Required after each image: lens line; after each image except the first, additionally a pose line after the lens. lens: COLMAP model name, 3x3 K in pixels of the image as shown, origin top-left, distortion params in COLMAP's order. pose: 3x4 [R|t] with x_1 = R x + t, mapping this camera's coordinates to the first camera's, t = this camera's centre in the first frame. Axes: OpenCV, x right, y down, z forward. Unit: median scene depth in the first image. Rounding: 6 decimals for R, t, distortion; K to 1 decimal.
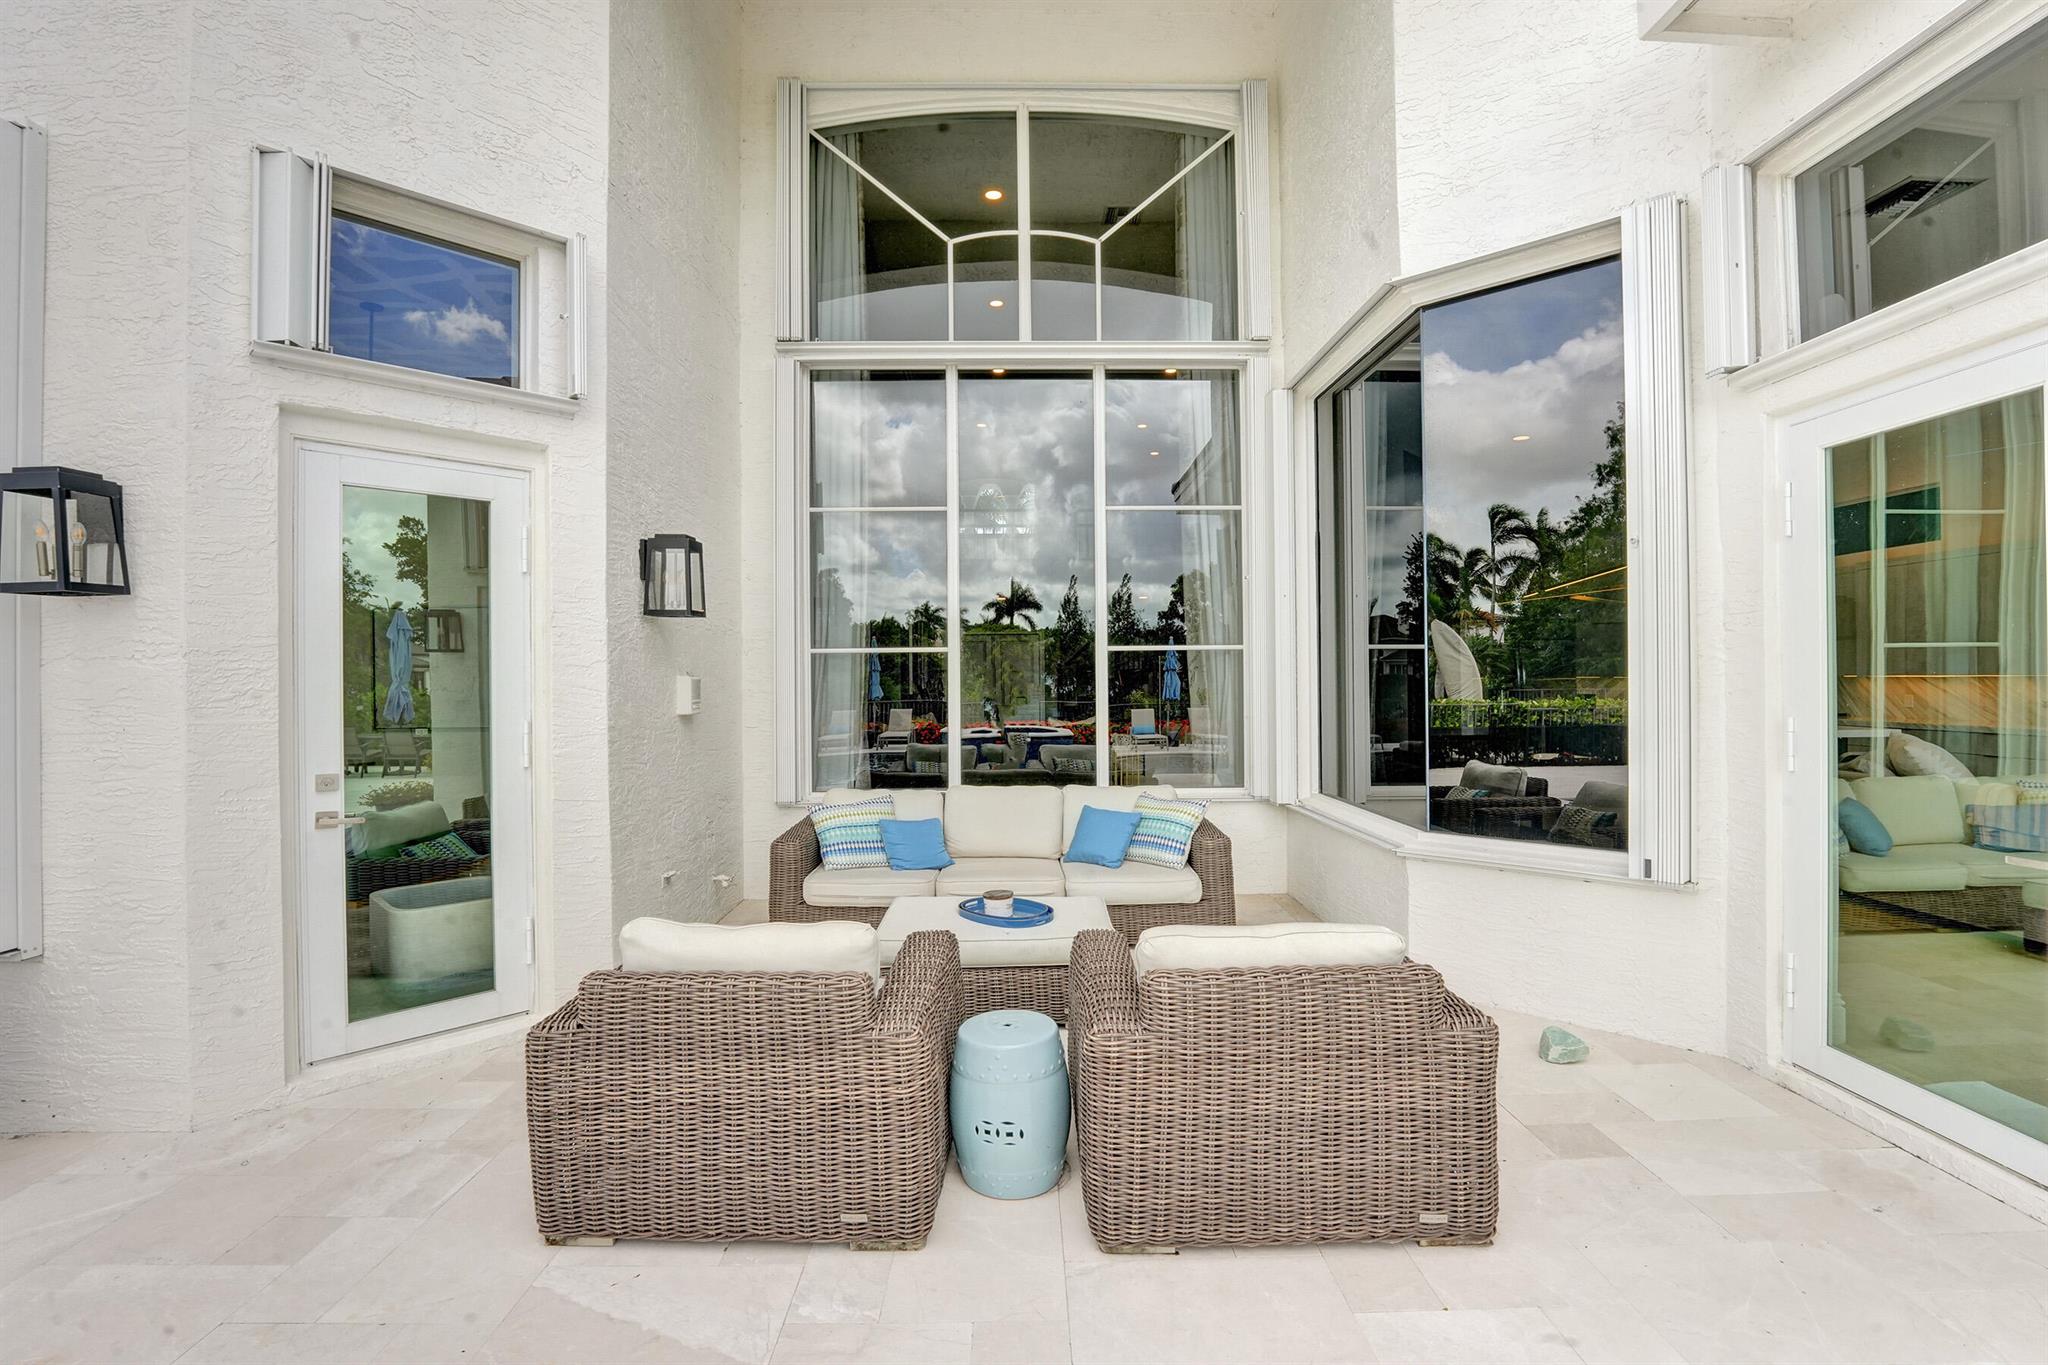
lens RADIAL K [[959.9, 0, 1024.0], [0, 959.9, 682.5], [0, 0, 1]] dist [-0.002140, -0.000383]
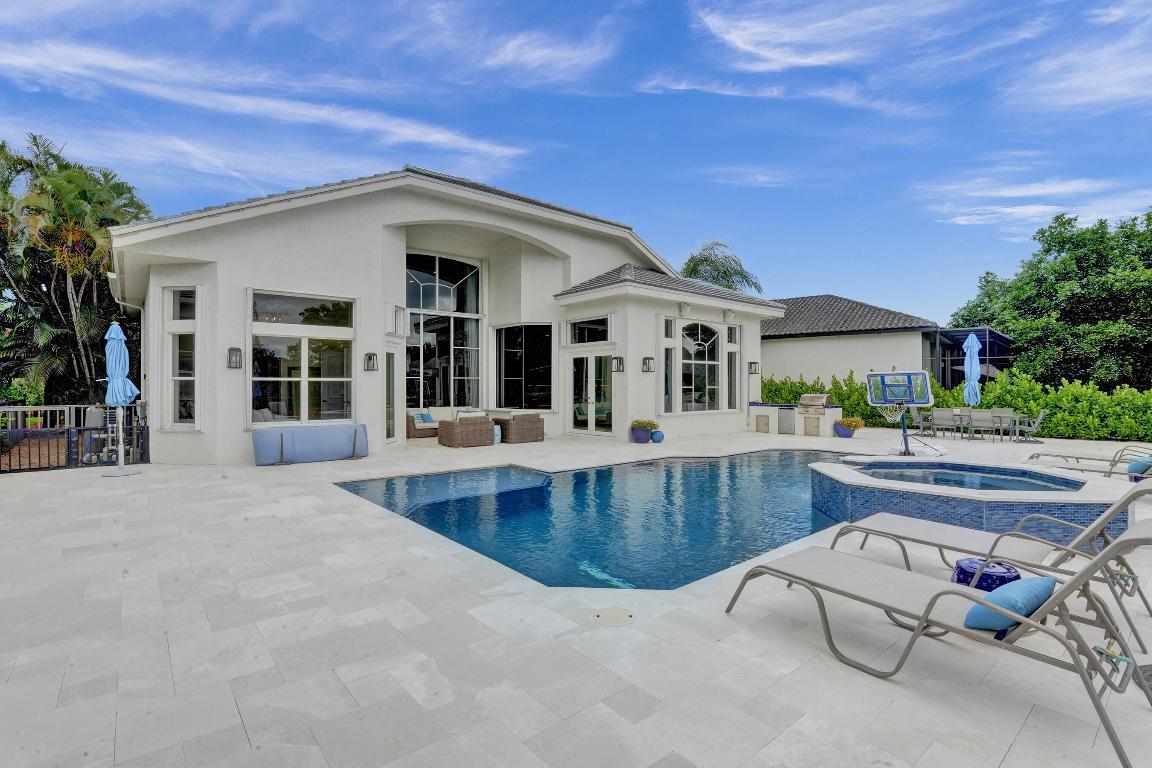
lens RADIAL K [[539.9, 0, 576.0], [0, 539.9, 384.0], [0, 0, 1]] dist [-0.002140, -0.000383]
pose [[0.778602, 0.006409, 0.627486, -1.510463], [-0.007490, 0.999972, -0.000919, -0.005015], [-0.627474, -0.003985, 0.778627, -1.933184]]
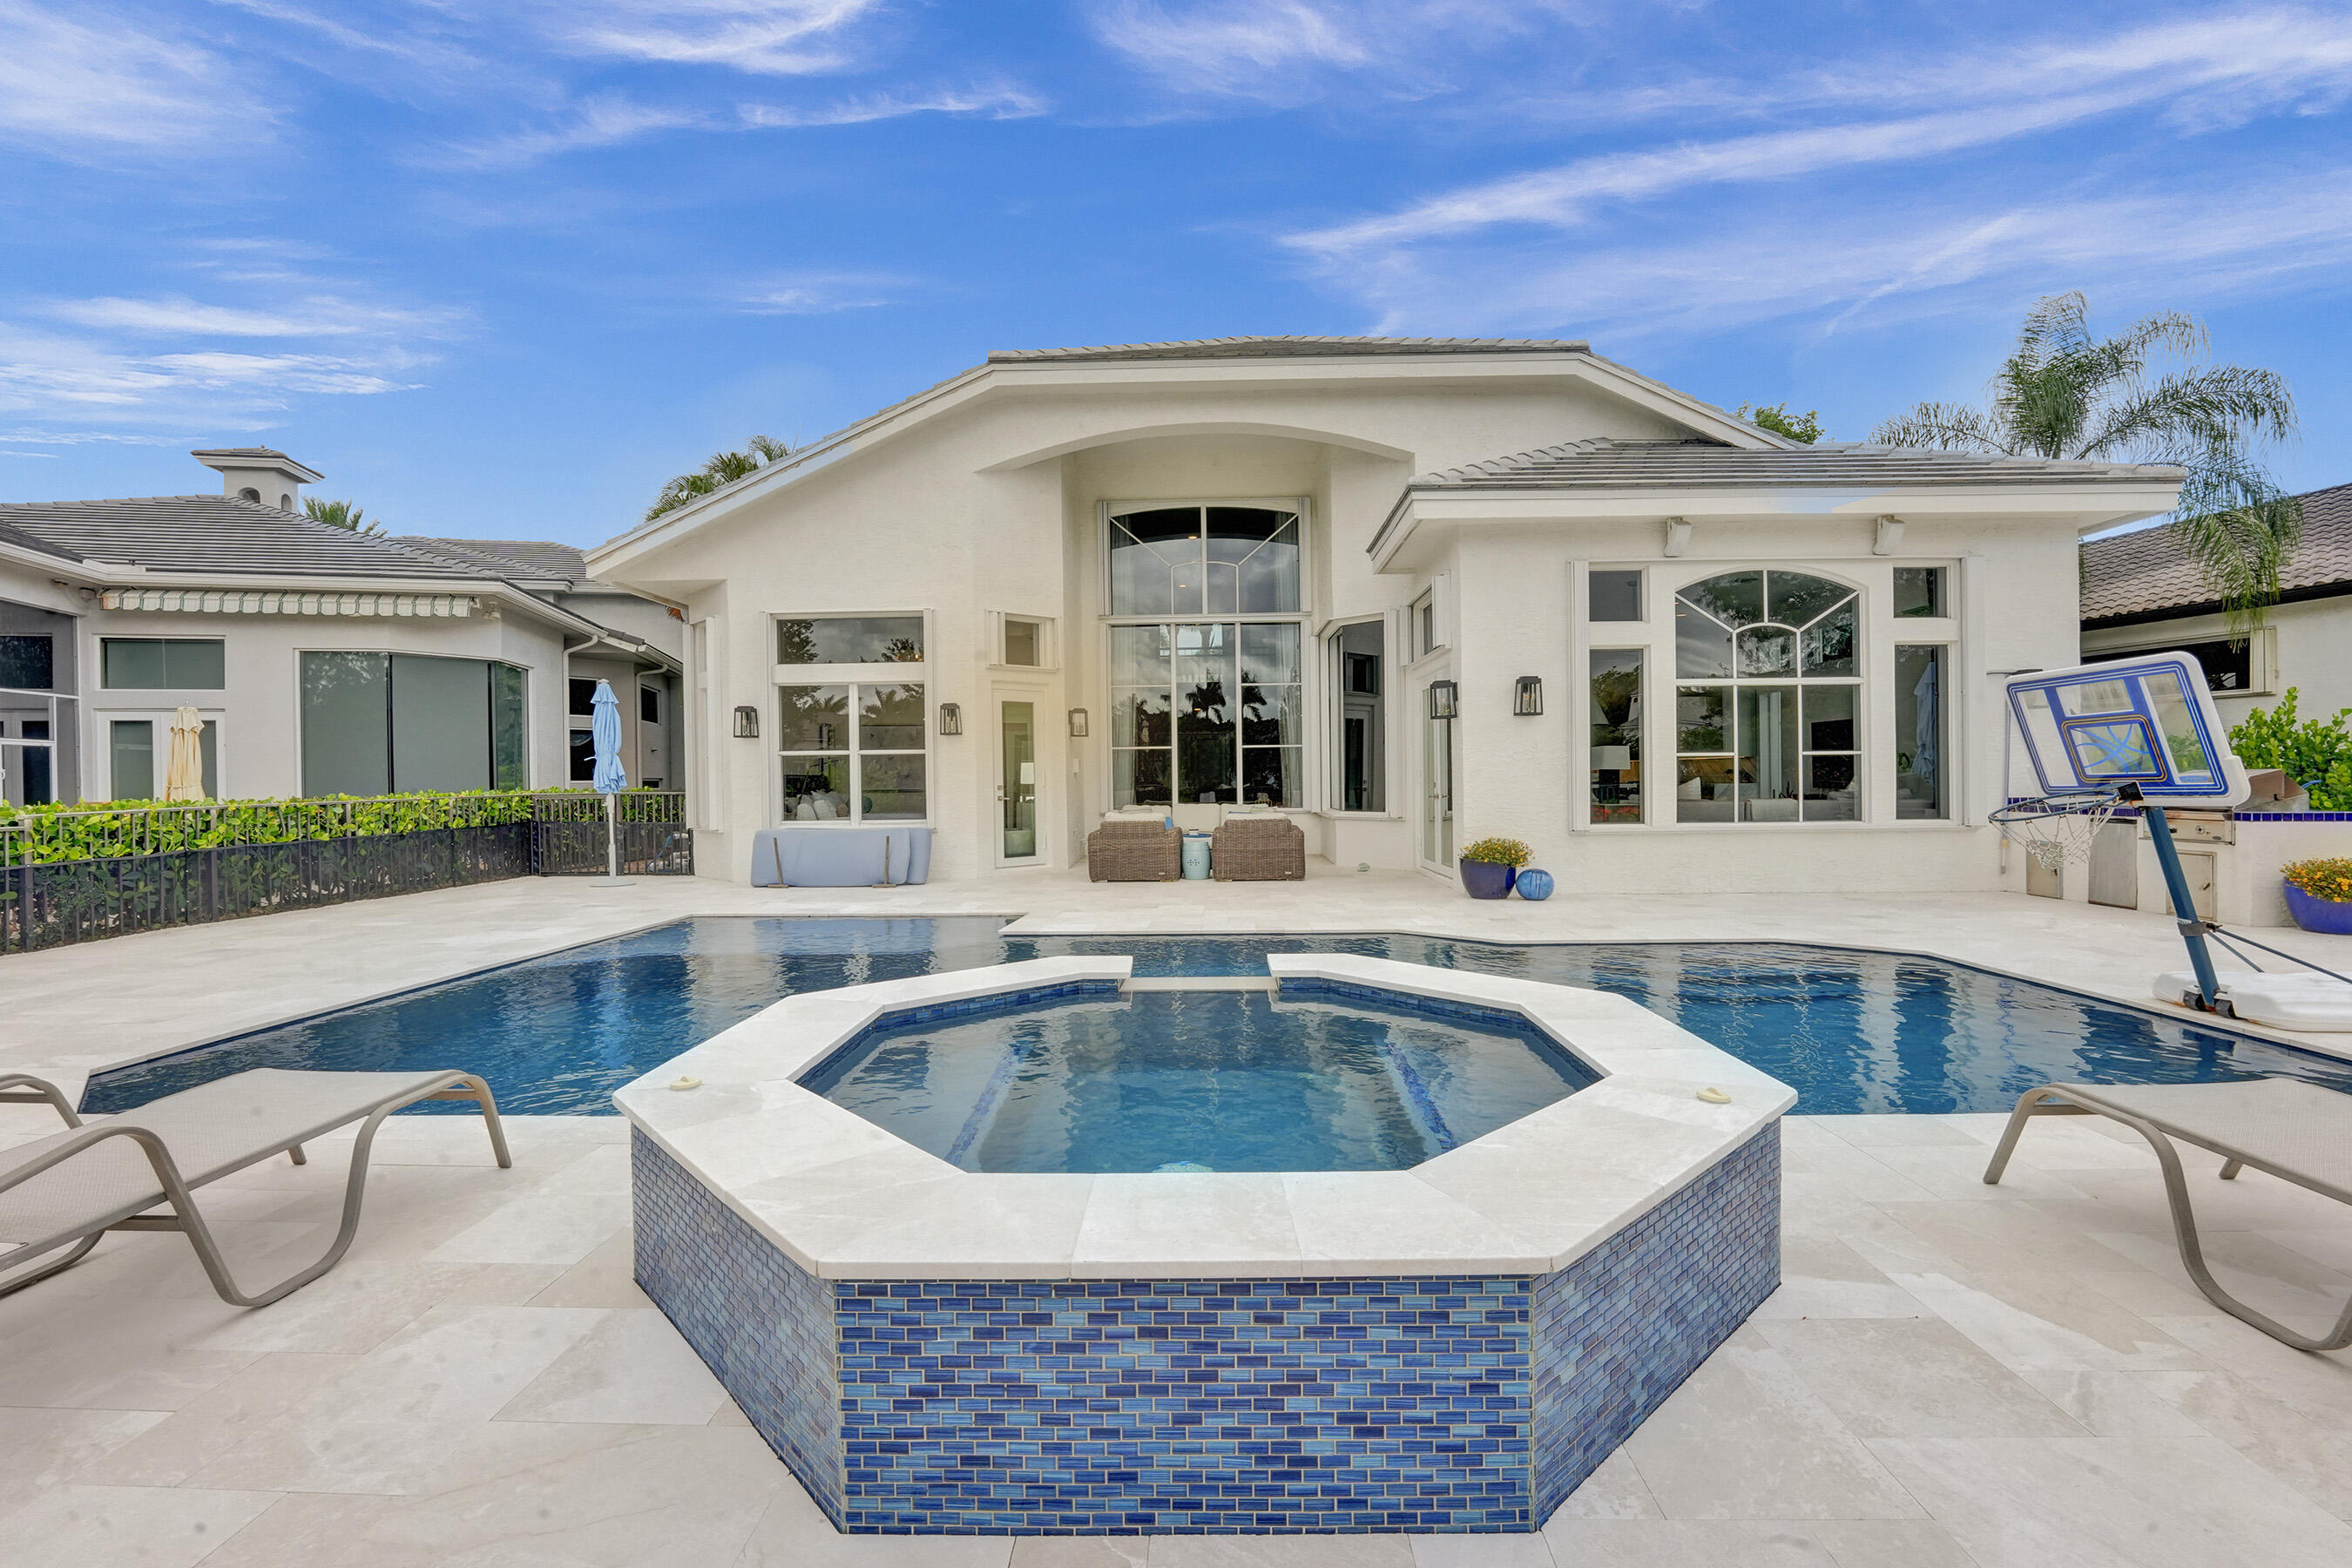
lens RADIAL K [[1102.4, 0, 1176.0], [0, 1102.4, 784.0], [0, 0, 1]] dist [-0.002140, -0.000383]
pose [[0.998983, -0.004513, -0.044858, 0.068593], [0.004895, 0.999953, 0.008410, 0.045543], [0.044818, -0.008621, 0.998958, -2.244194]]
